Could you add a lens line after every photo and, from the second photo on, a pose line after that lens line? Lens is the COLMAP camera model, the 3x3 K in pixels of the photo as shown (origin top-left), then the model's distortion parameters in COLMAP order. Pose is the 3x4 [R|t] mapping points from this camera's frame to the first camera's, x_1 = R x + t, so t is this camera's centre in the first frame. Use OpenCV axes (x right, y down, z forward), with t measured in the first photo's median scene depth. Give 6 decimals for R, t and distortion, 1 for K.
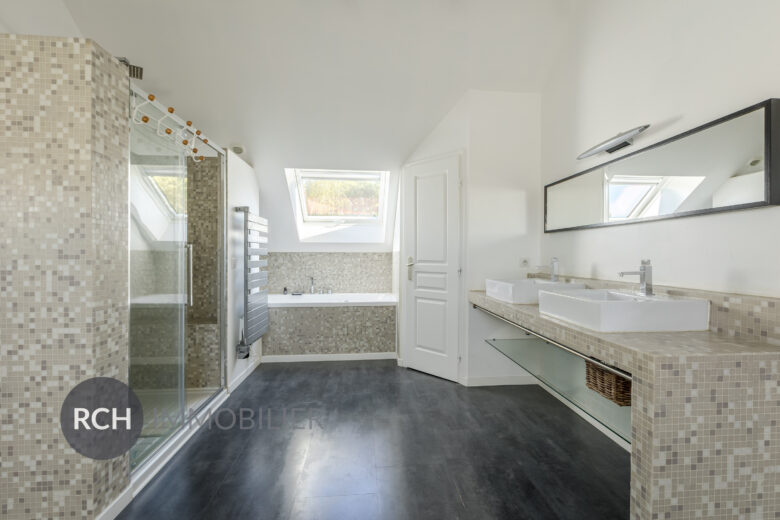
lens RADIAL K [[338.6, 0, 389.7], [0, 338.6, 259.8], [0, 0, 1]] dist [-0.004299, 0.000638]
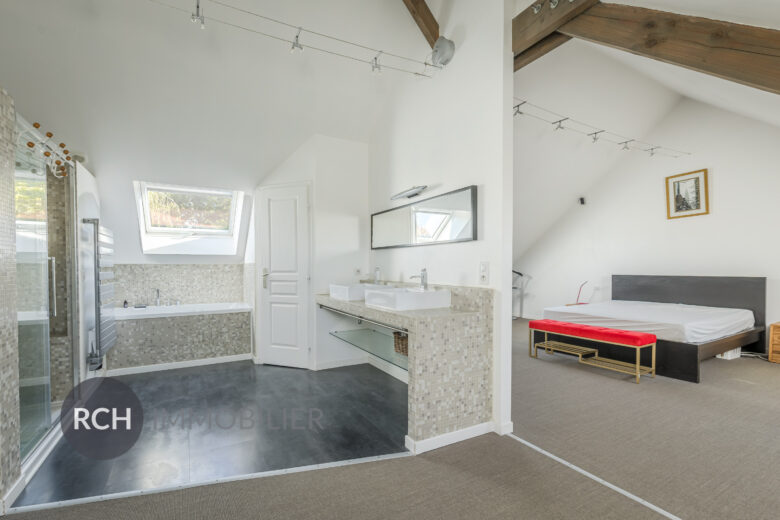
lens RADIAL K [[338.6, 0, 390.0], [0, 338.6, 267.3], [0, 0, 1]] dist [-0.004299, 0.000638]
pose [[0.895150, -0.005497, 0.445731, -0.095427], [0.010220, 0.999914, -0.008194, 0.003775], [-0.445648, 0.011890, 0.895129, -0.295017]]
